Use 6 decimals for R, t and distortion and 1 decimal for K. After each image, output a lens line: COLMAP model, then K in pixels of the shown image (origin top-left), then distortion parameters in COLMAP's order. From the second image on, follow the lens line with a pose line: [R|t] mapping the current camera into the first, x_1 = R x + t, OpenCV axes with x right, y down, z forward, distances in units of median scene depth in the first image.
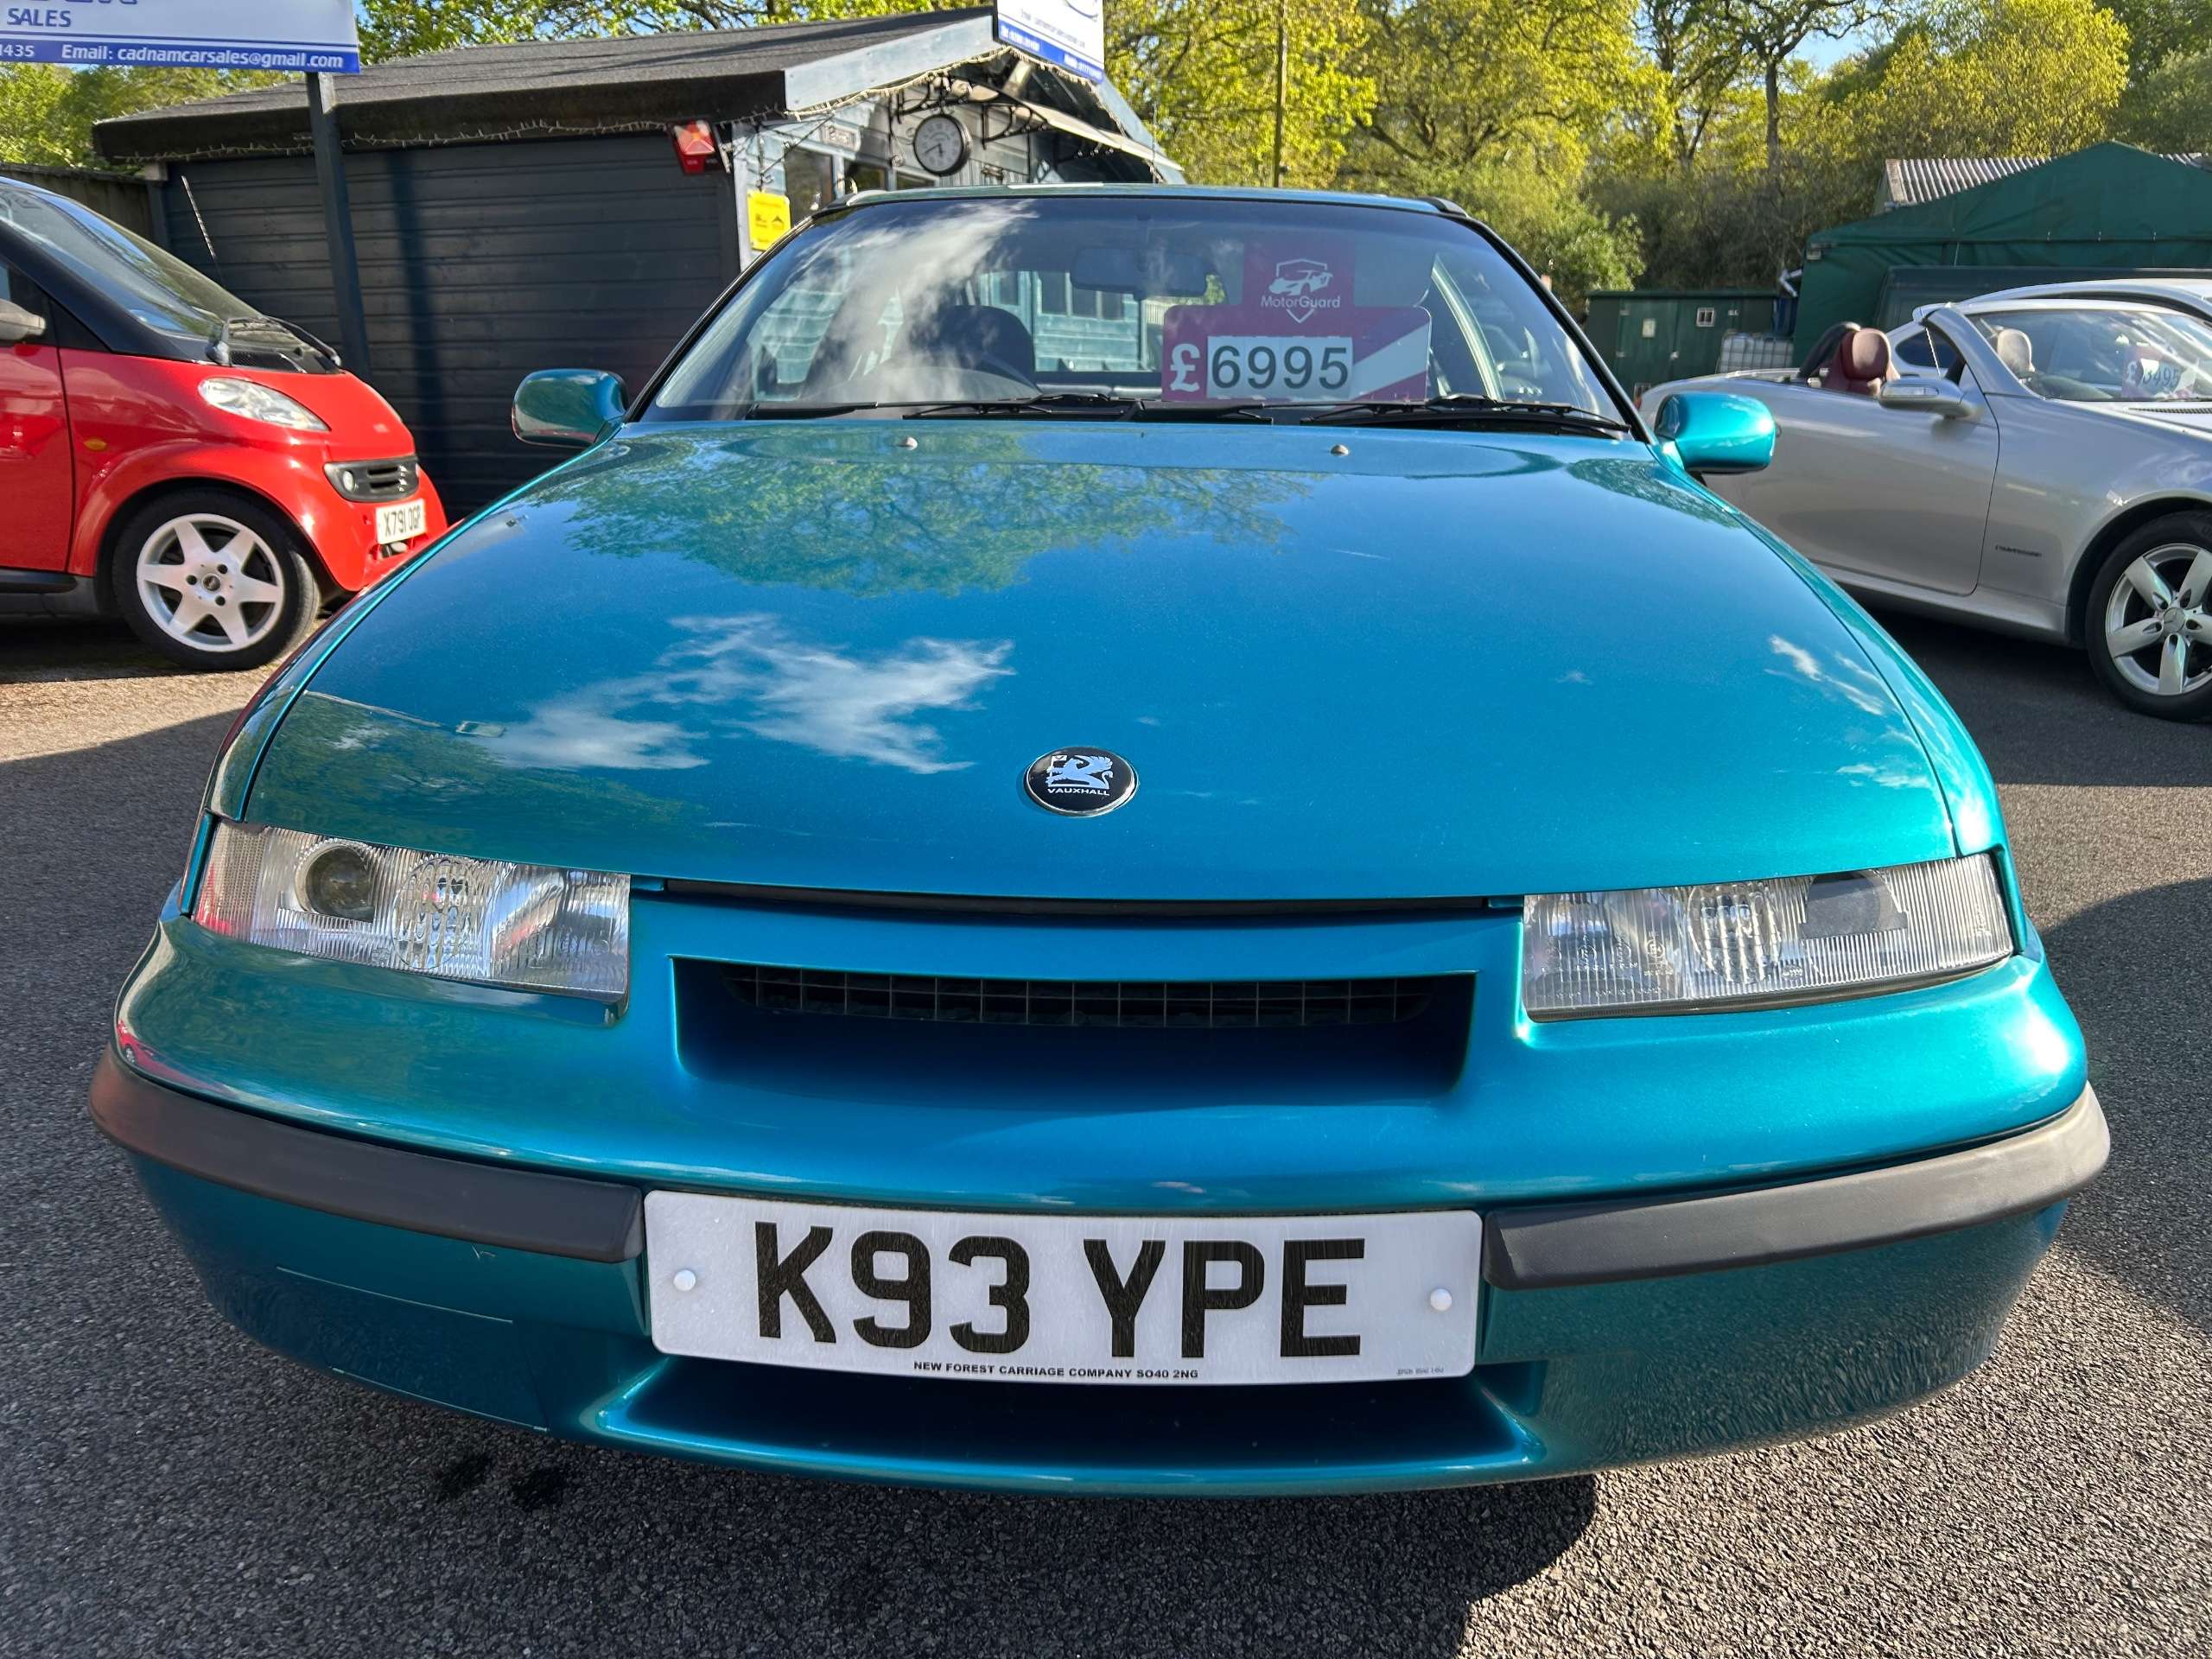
lens RADIAL K [[1661.7, 0, 1113.0], [0, 1661.7, 794.0], [0, 0, 1]] dist [0.052251, -0.052291]
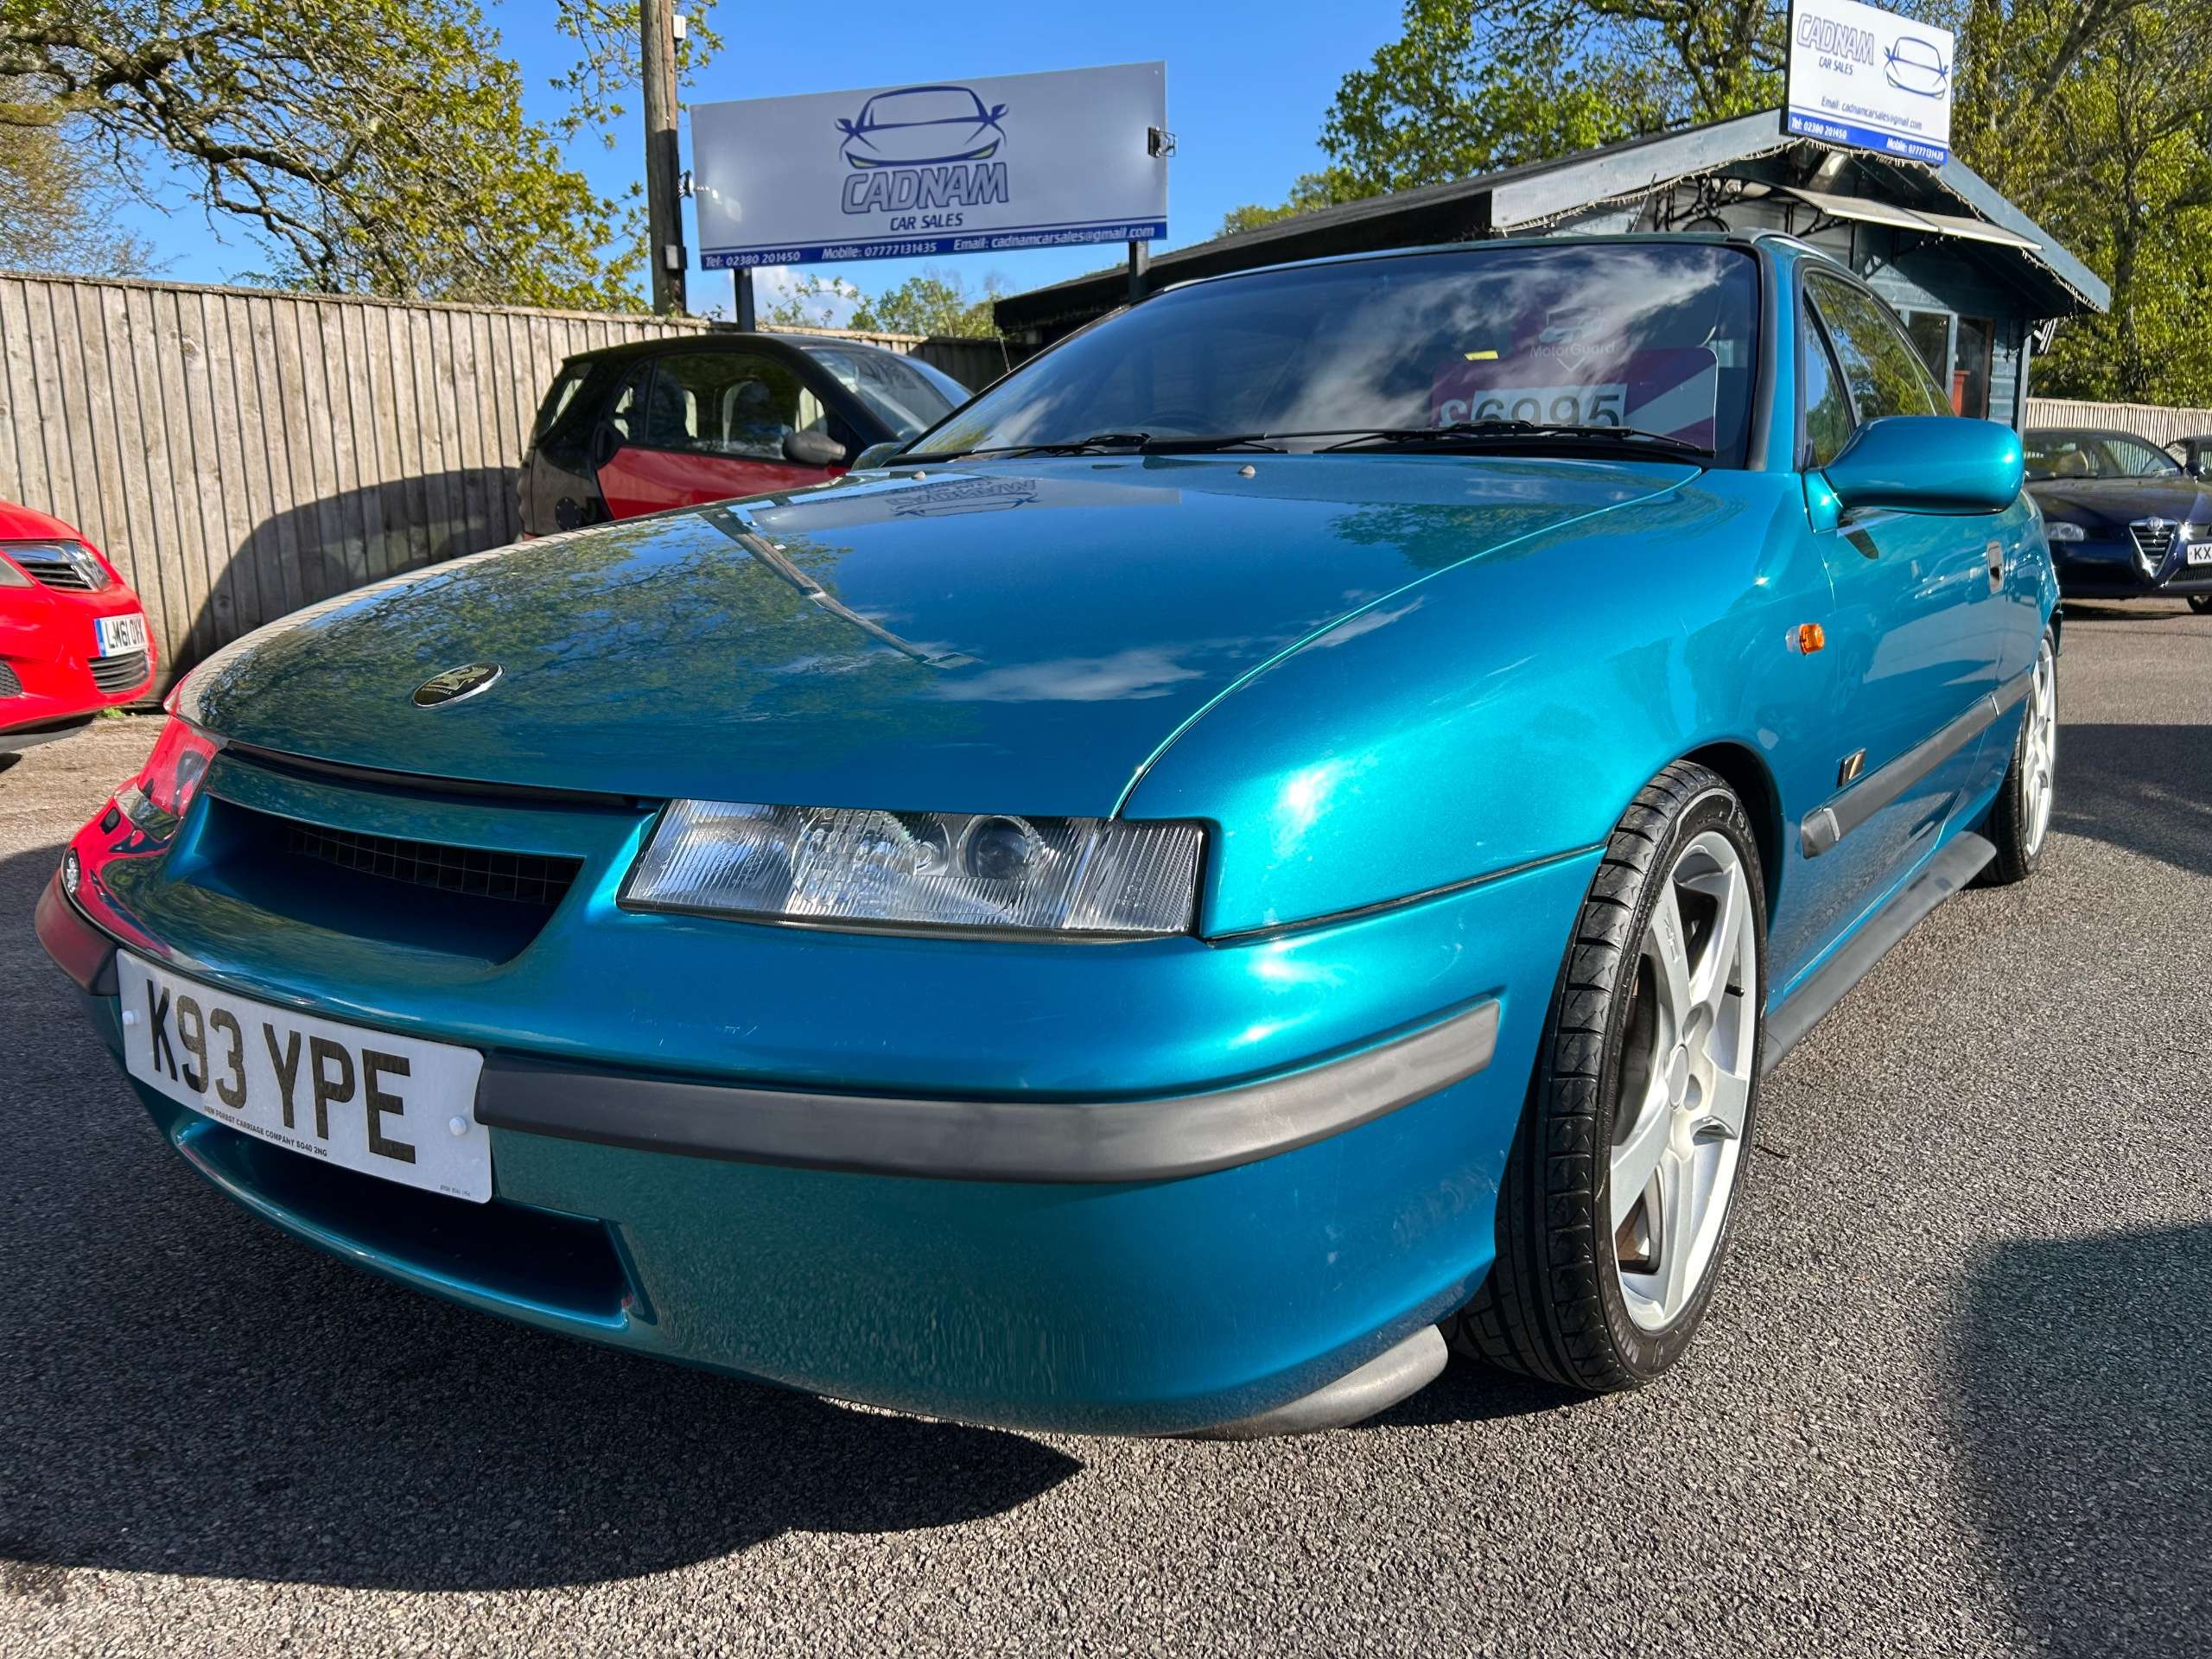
lens RADIAL K [[1678.9, 0, 1106.9], [0, 1678.9, 814.6], [0, 0, 1]] dist [0.014419, 0.000586]
pose [[0.839316, 0.082094, -0.537410, 0.190440], [-0.119830, 0.992156, -0.035588, 0.013125], [0.530273, 0.094268, 0.842570, 0.041025]]
